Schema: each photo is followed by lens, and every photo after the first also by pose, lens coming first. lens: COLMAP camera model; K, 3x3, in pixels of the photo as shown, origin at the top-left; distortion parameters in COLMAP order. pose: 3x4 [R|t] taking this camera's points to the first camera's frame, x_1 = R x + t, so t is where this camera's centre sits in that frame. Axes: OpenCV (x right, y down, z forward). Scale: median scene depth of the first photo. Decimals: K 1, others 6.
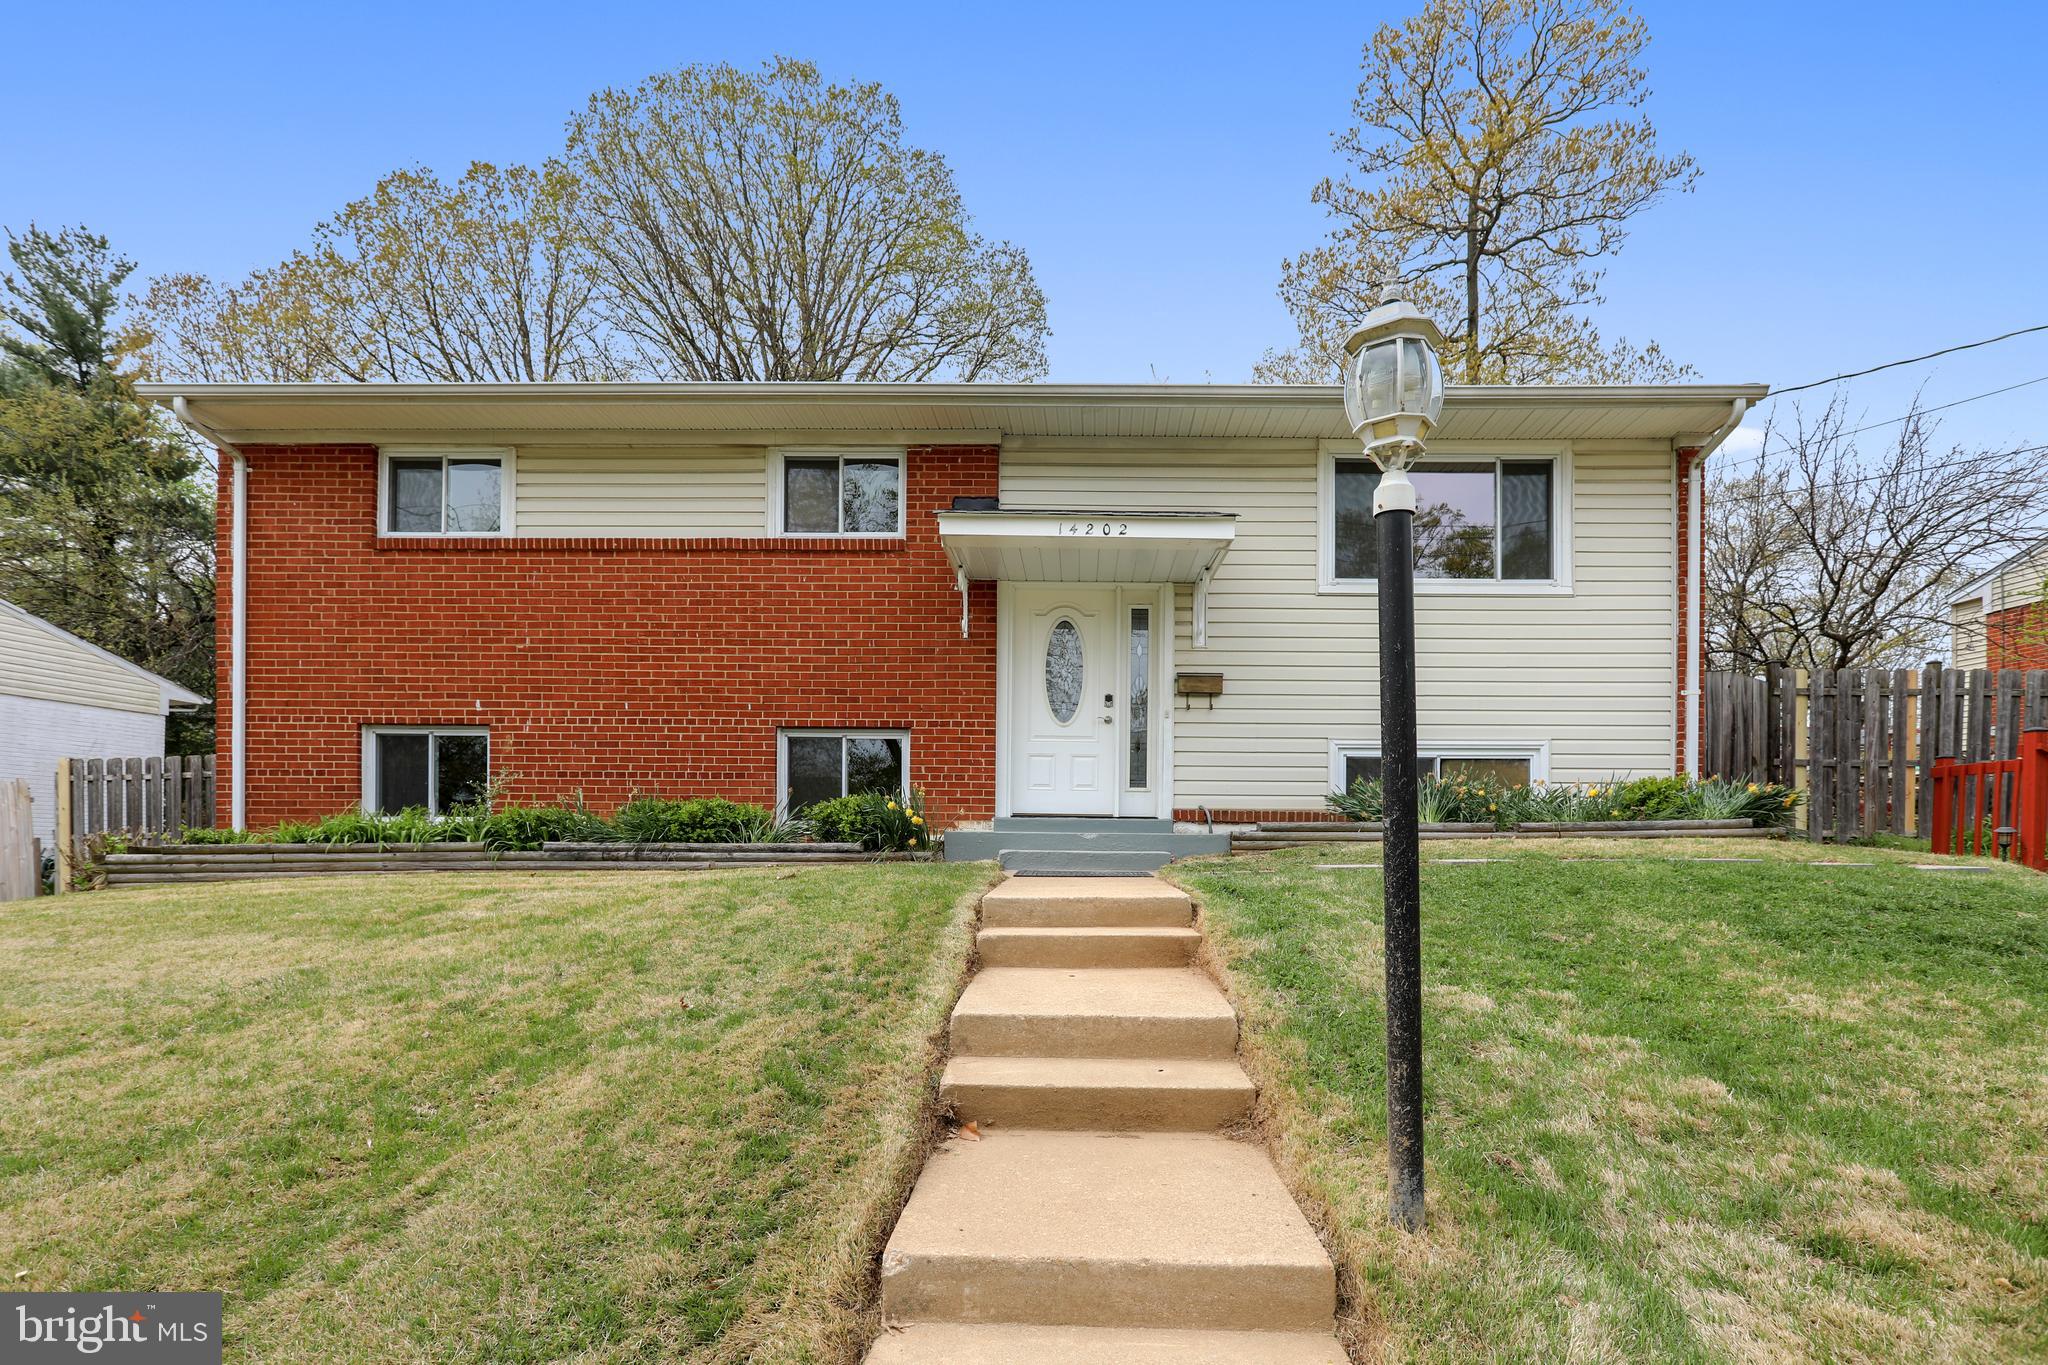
lens RADIAL K [[960.6, 0, 939.7], [0, 960.6, 845.3], [0, 0, 1]] dist [-0.005312, 0.000443]
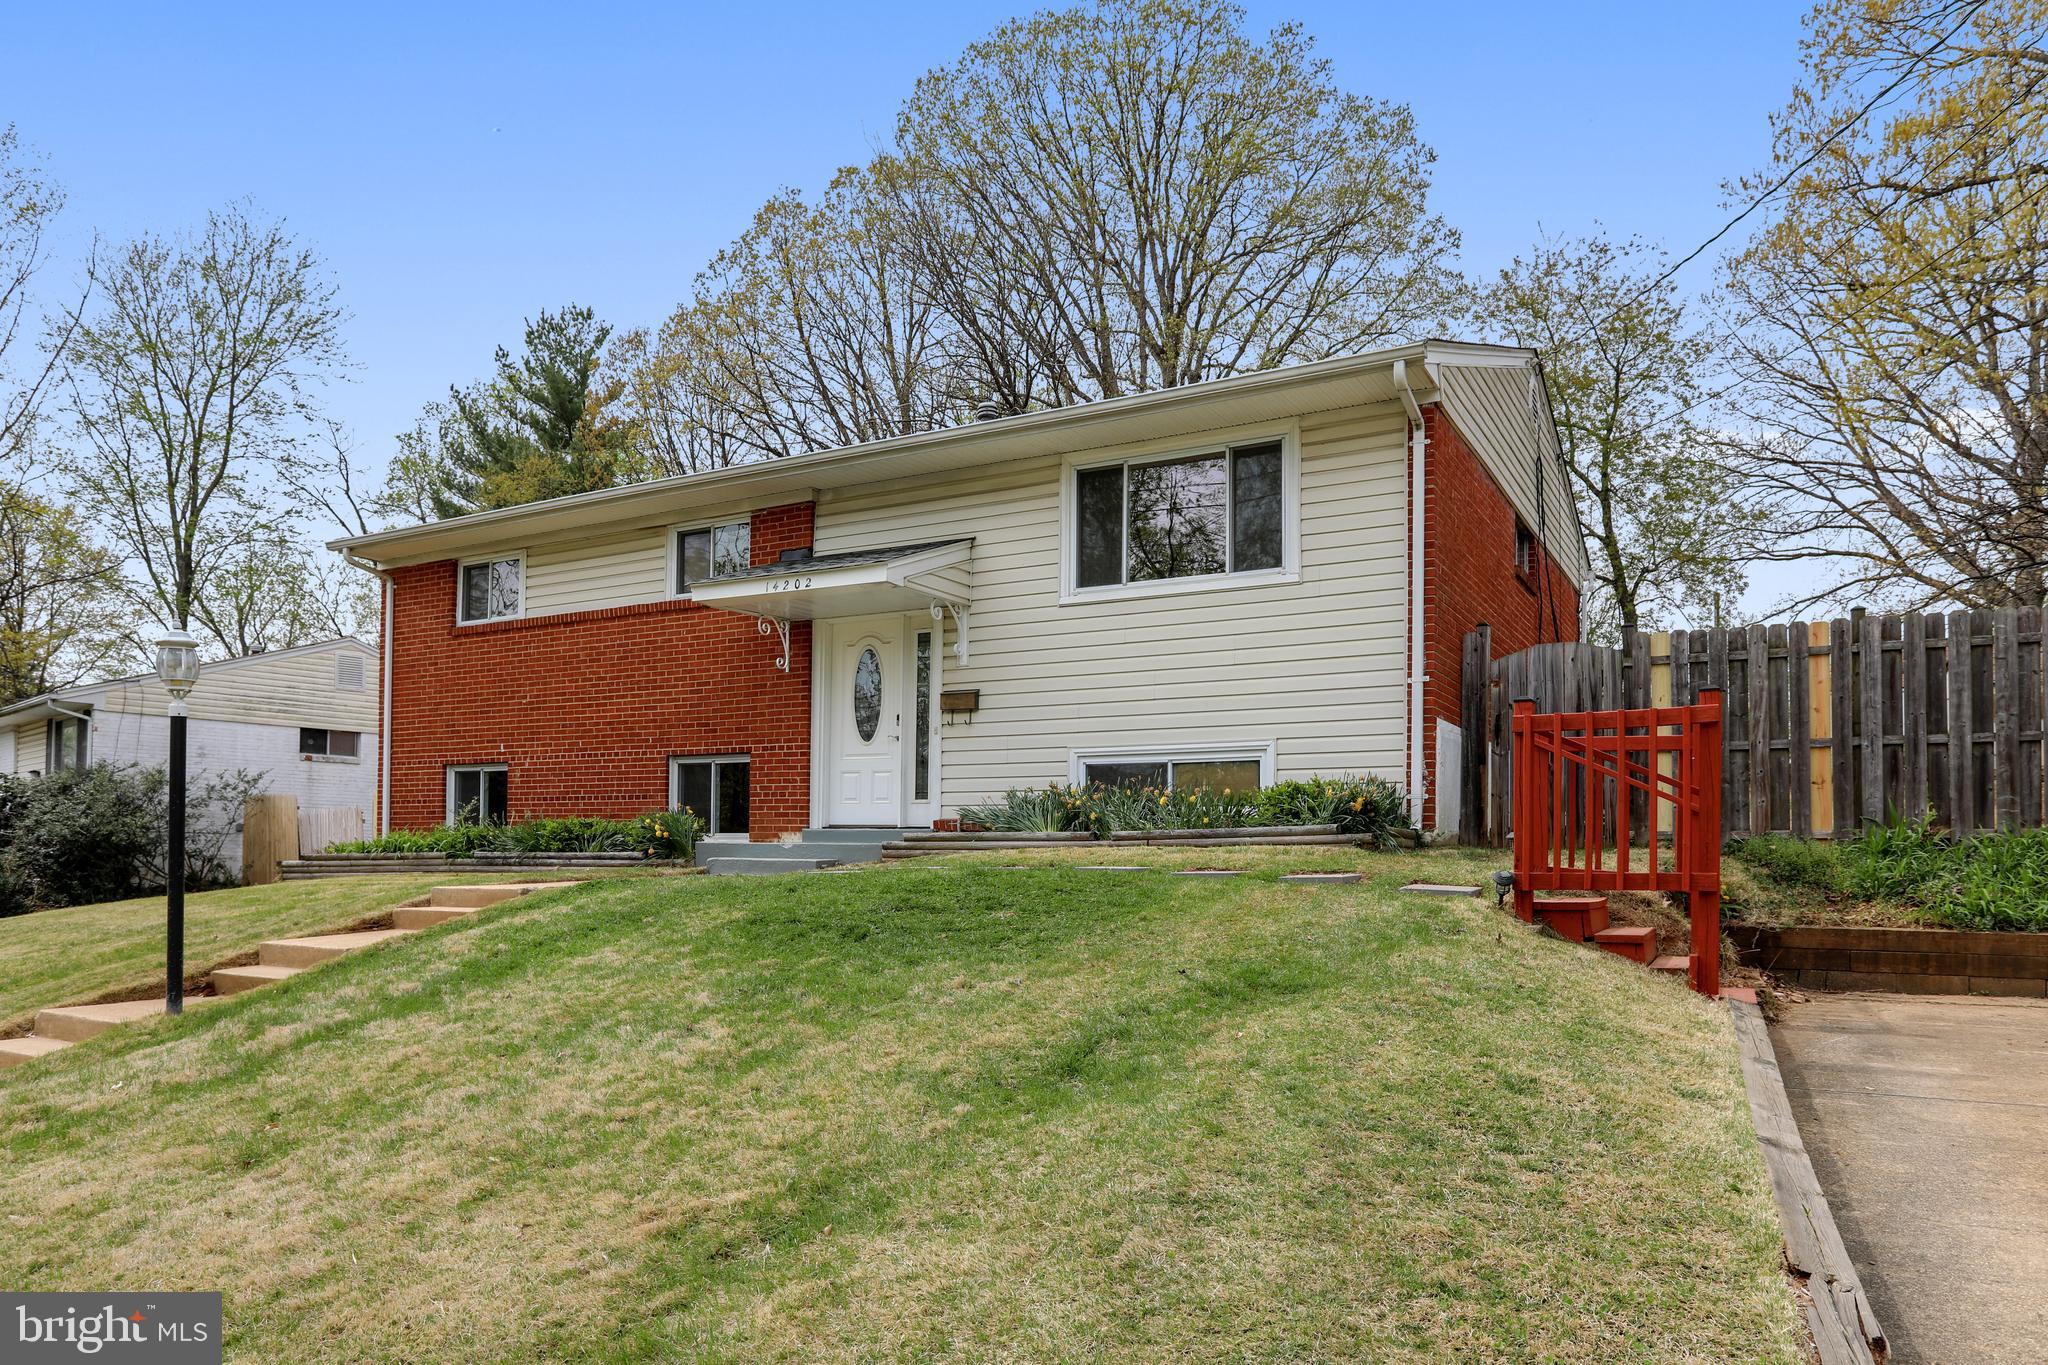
lens RADIAL K [[1295.8, 0, 1074.8], [0, 1295.8, 812.4], [0, 0, 1]] dist [-0.029518, 0.000747]
pose [[0.886957, -0.016895, -0.461542, 1.033821], [0.005151, 0.999630, -0.026694, -0.006124], [0.461823, 0.021299, 0.886716, -0.204183]]
